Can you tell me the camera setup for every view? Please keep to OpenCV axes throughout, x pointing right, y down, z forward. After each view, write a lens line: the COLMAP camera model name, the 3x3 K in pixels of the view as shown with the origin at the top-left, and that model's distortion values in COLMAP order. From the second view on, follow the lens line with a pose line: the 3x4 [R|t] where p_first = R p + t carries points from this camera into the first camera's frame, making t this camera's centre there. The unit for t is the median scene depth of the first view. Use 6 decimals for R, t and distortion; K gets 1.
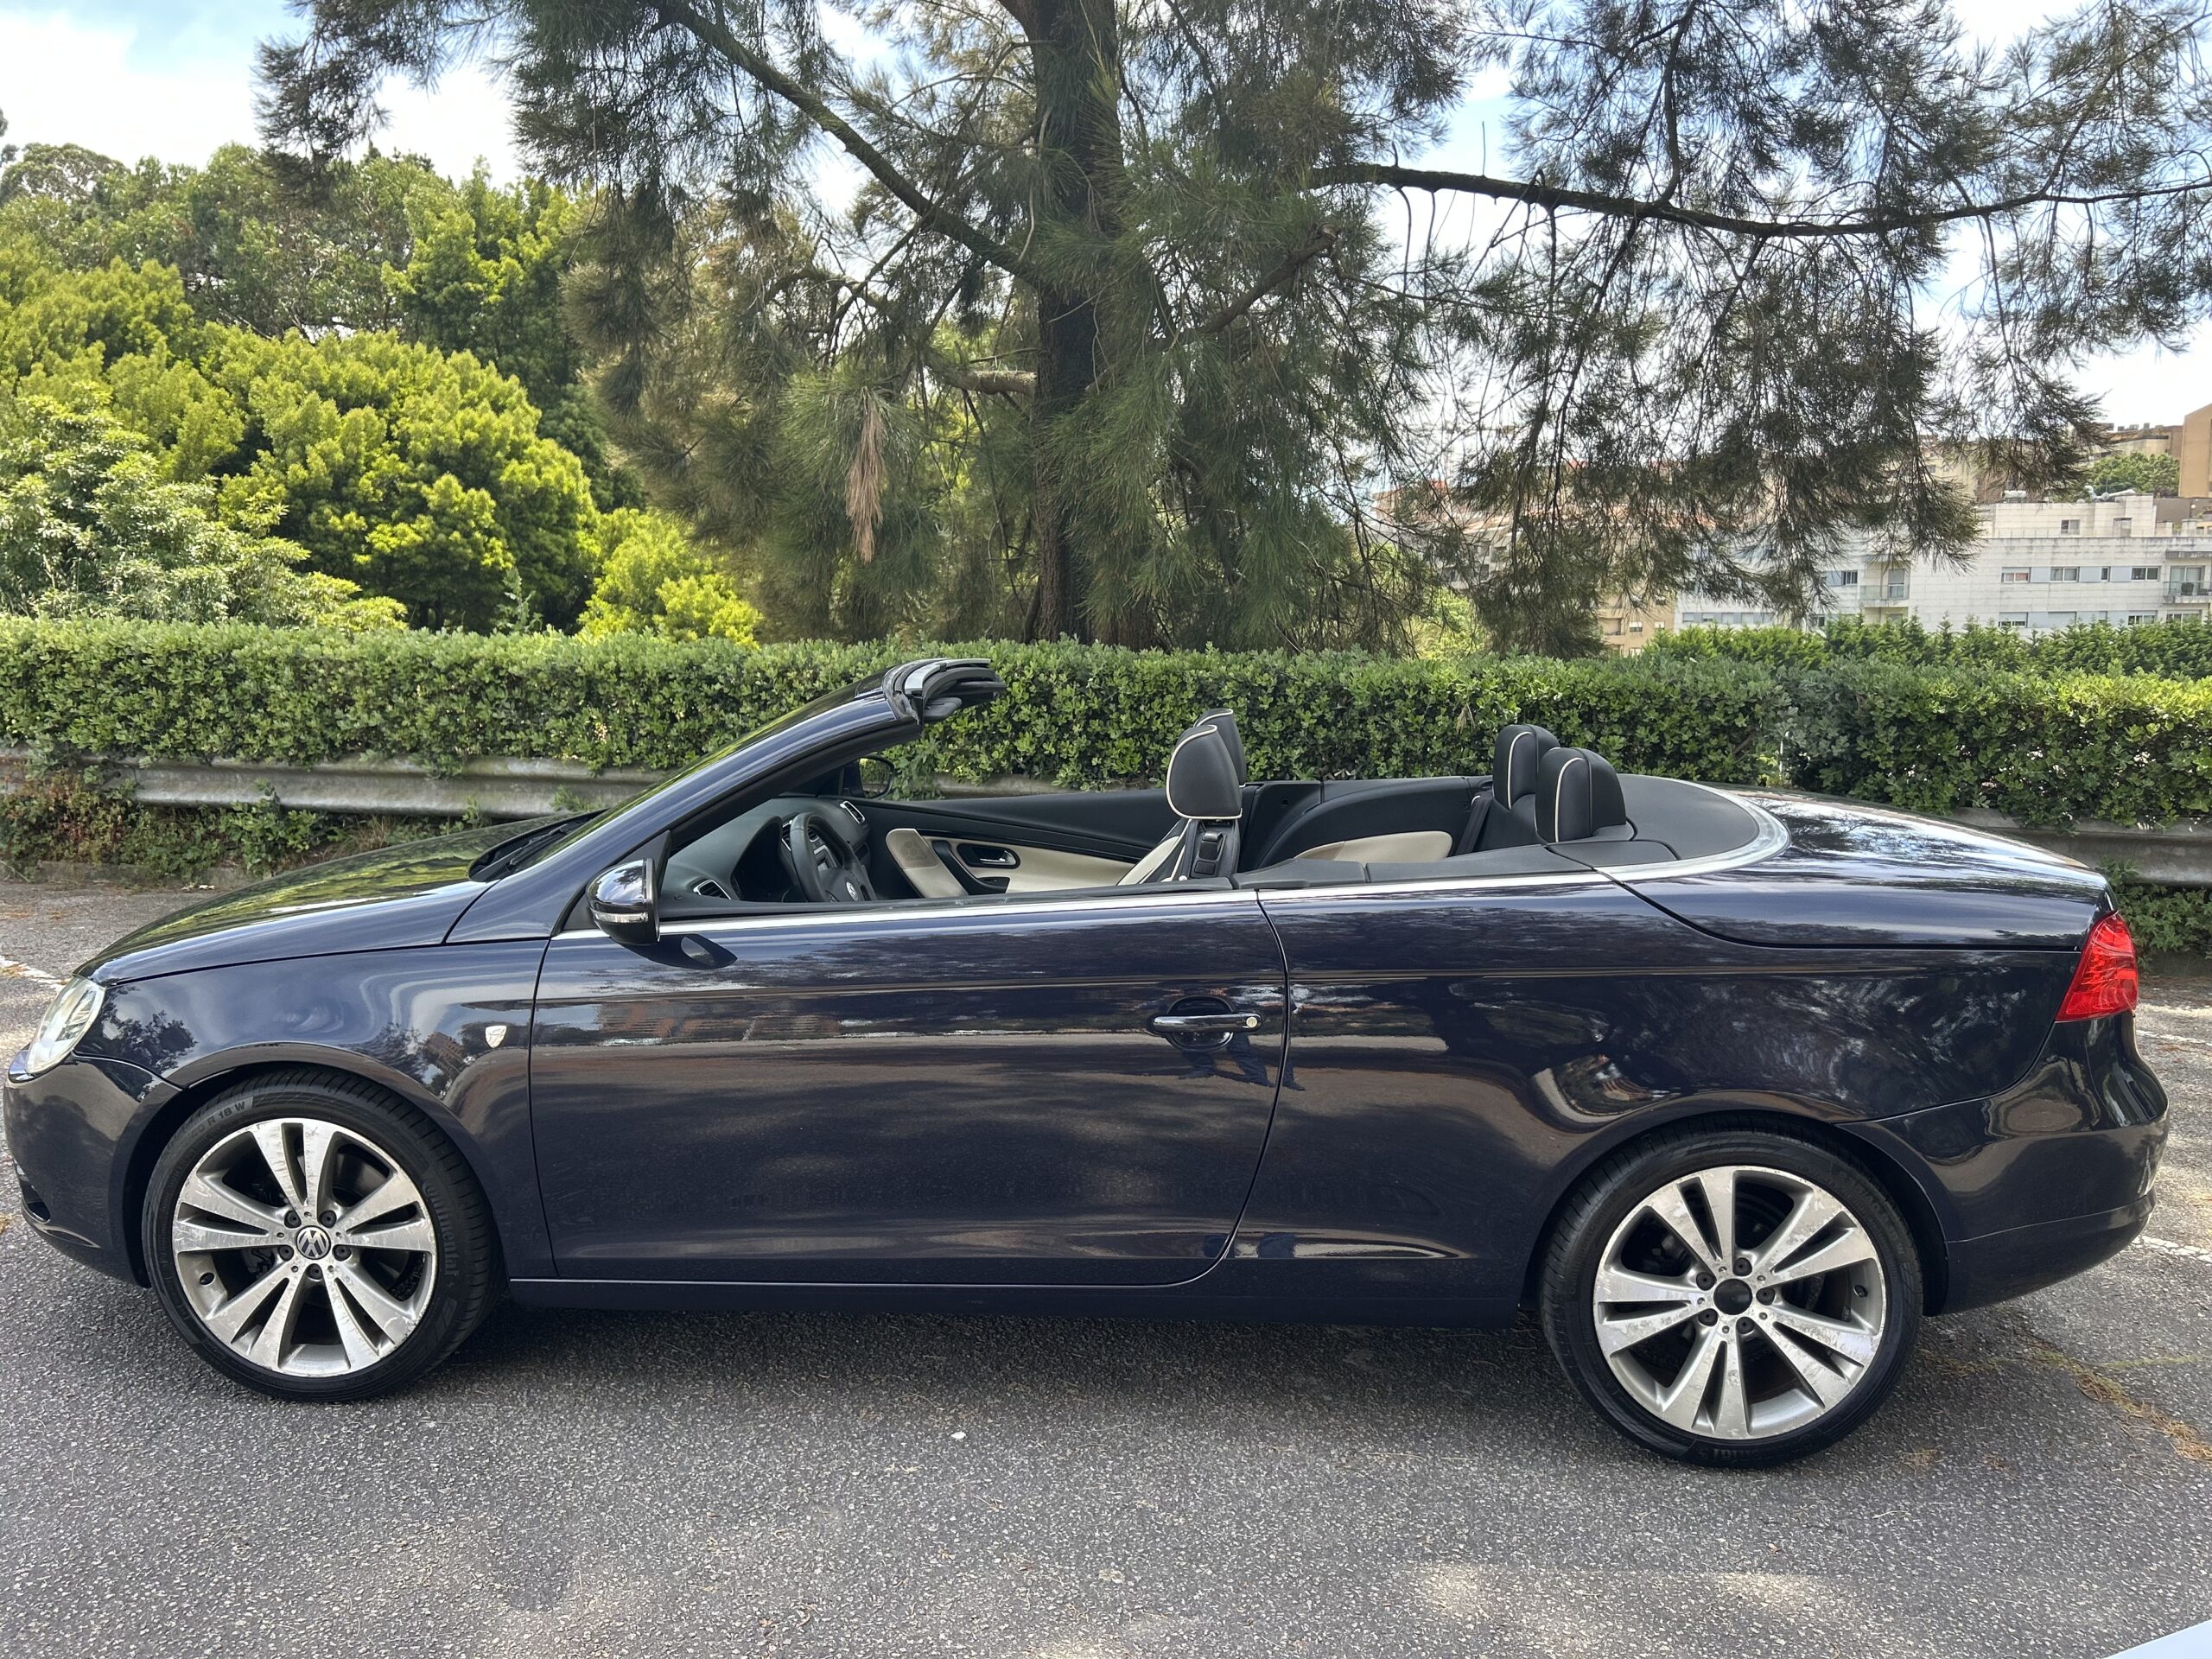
lens RADIAL K [[1662.7, 0, 1106.3], [0, 1662.7, 827.4], [0, 0, 1]] dist [0.023252, -0.026013]
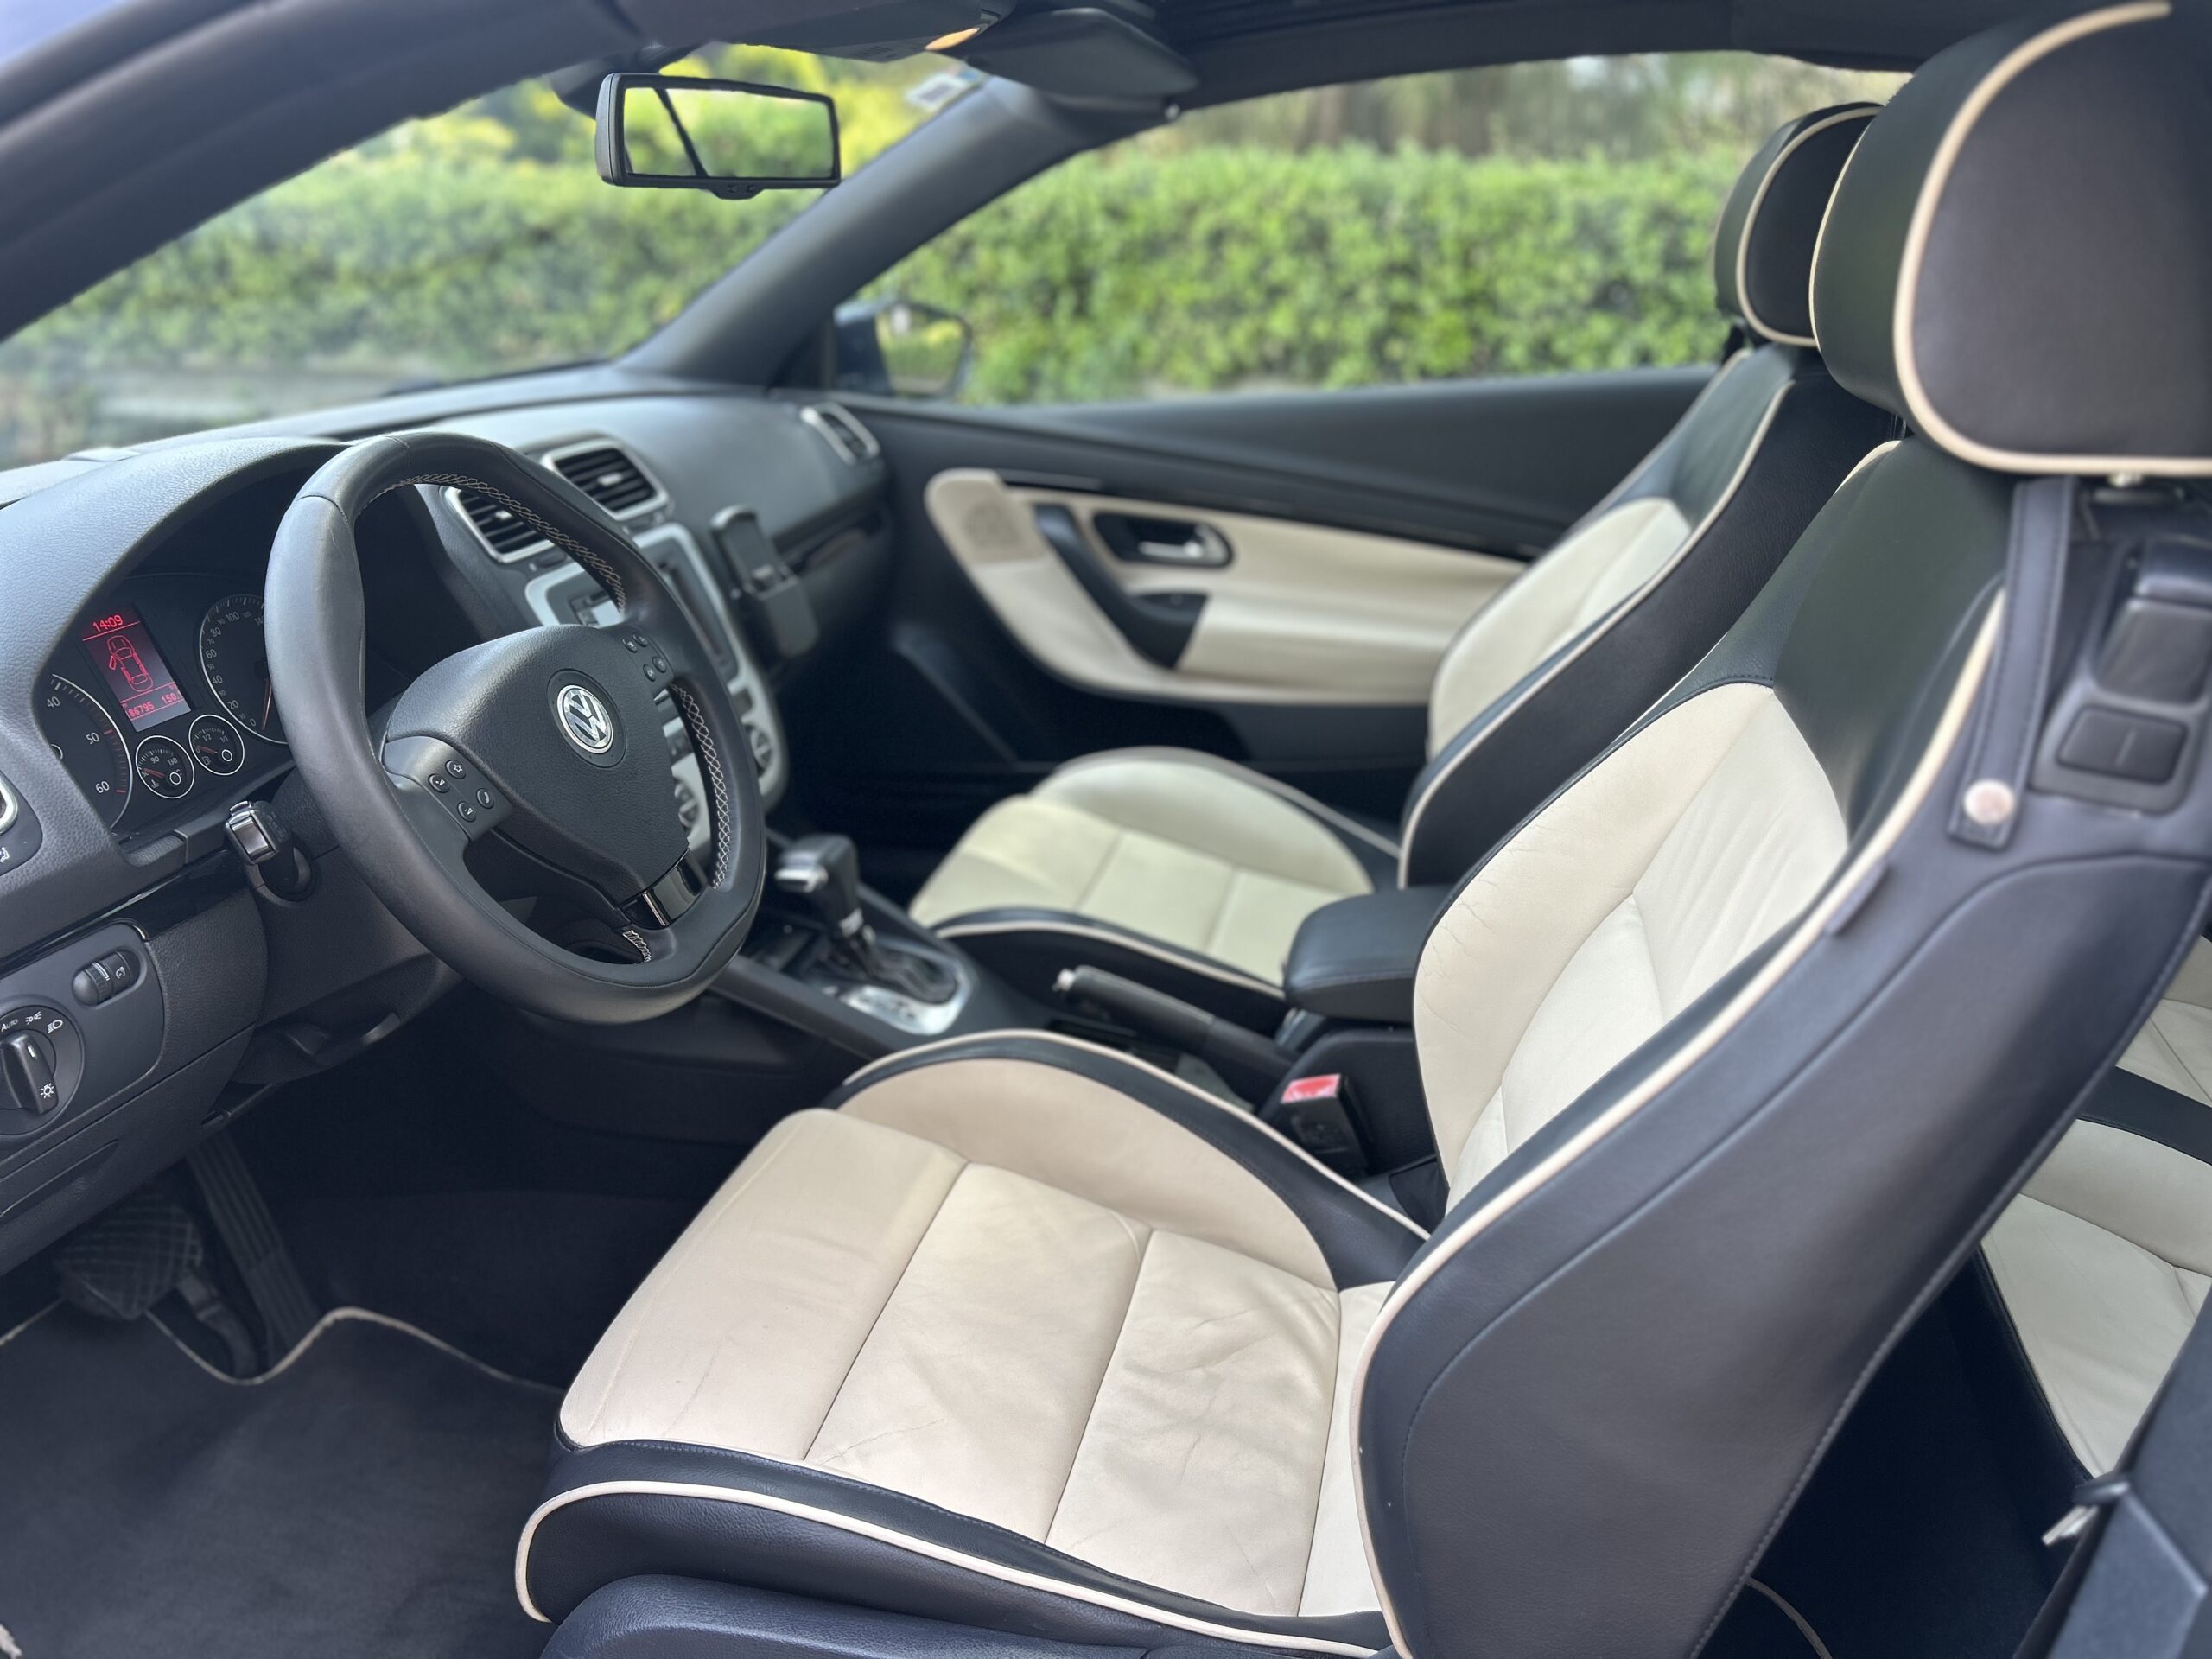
lens RADIAL K [[1662.7, 0, 1109.8], [0, 1662.7, 833.8], [0, 0, 1]] dist [0.023252, -0.026013]
pose [[0.987338, 0.039859, -0.153541, -0.009155], [-0.004481, 0.974540, 0.224171, -0.003135], [0.158567, -0.220645, 0.962379, 0.351649]]
